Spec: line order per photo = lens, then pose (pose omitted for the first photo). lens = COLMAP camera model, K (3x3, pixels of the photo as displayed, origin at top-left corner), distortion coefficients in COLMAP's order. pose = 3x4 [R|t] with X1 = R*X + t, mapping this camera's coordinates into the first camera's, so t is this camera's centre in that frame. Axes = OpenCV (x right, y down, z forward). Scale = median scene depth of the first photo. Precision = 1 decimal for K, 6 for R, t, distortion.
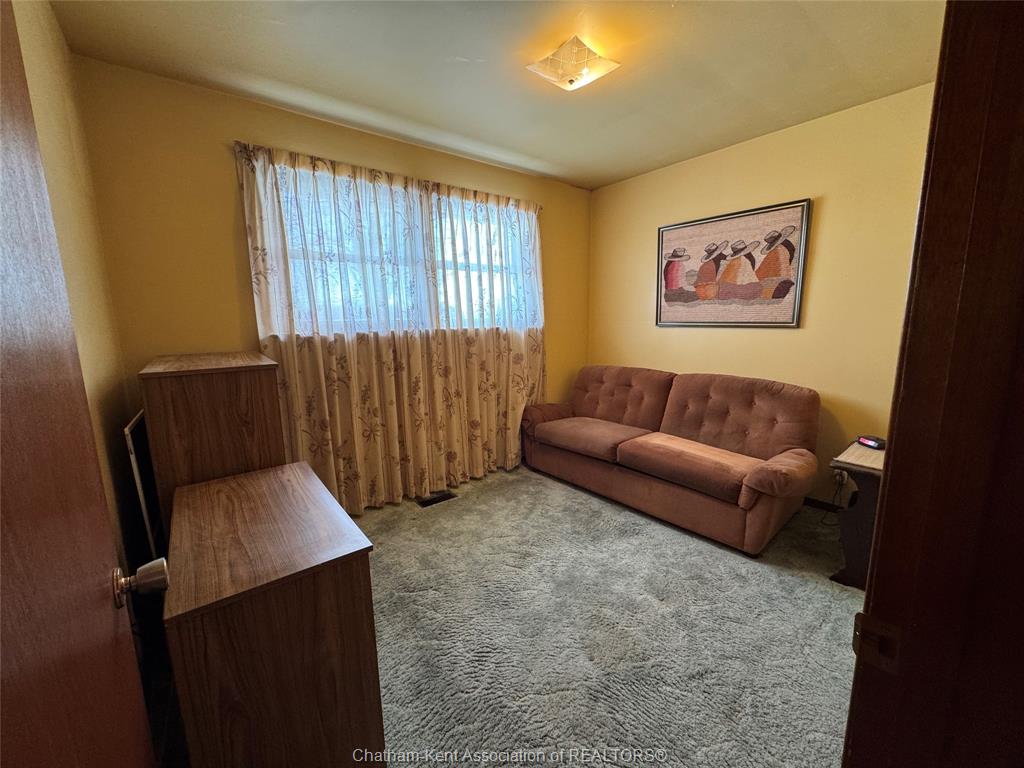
lens RADIAL K [[412.7, 0, 513.6], [0, 412.7, 384.3], [0, 0, 1]] dist [0.000757, 0.000226]
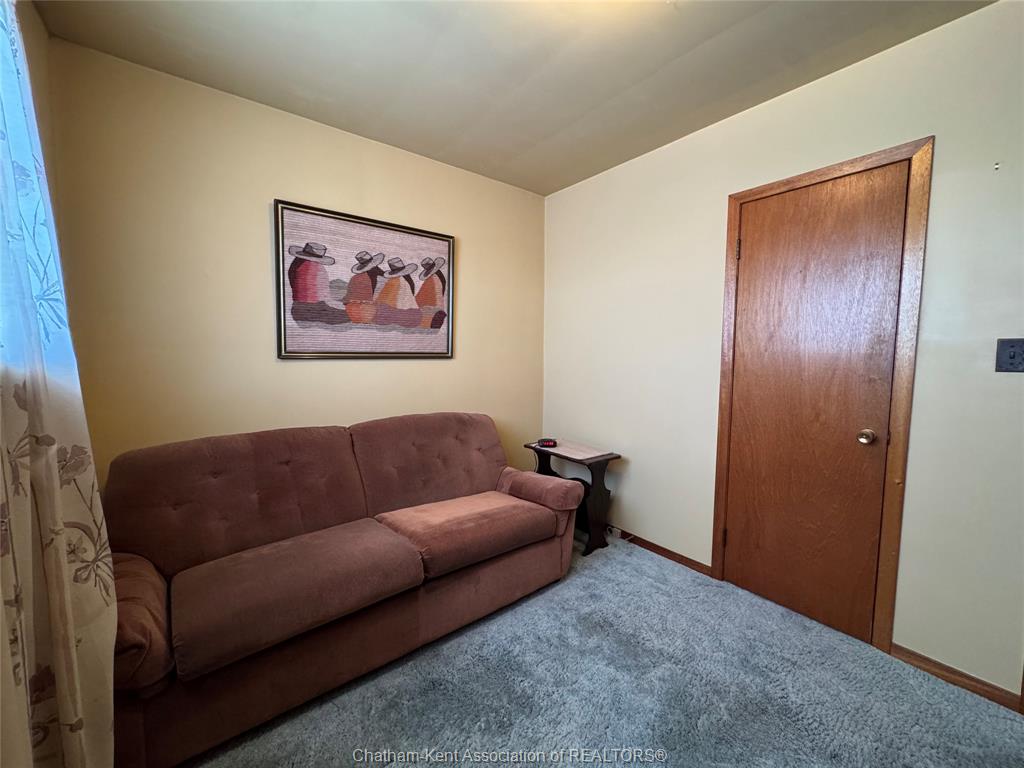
lens RADIAL K [[402.5, 0, 512.0], [0, 402.5, 384.0], [0, 0, 1]] dist [-0.000566, -0.000068]
pose [[0.026735, -0.060186, 0.997829, -0.284734], [0.157079, 0.986038, 0.055267, -0.095225], [-0.987224, 0.155260, 0.035816, 0.748297]]
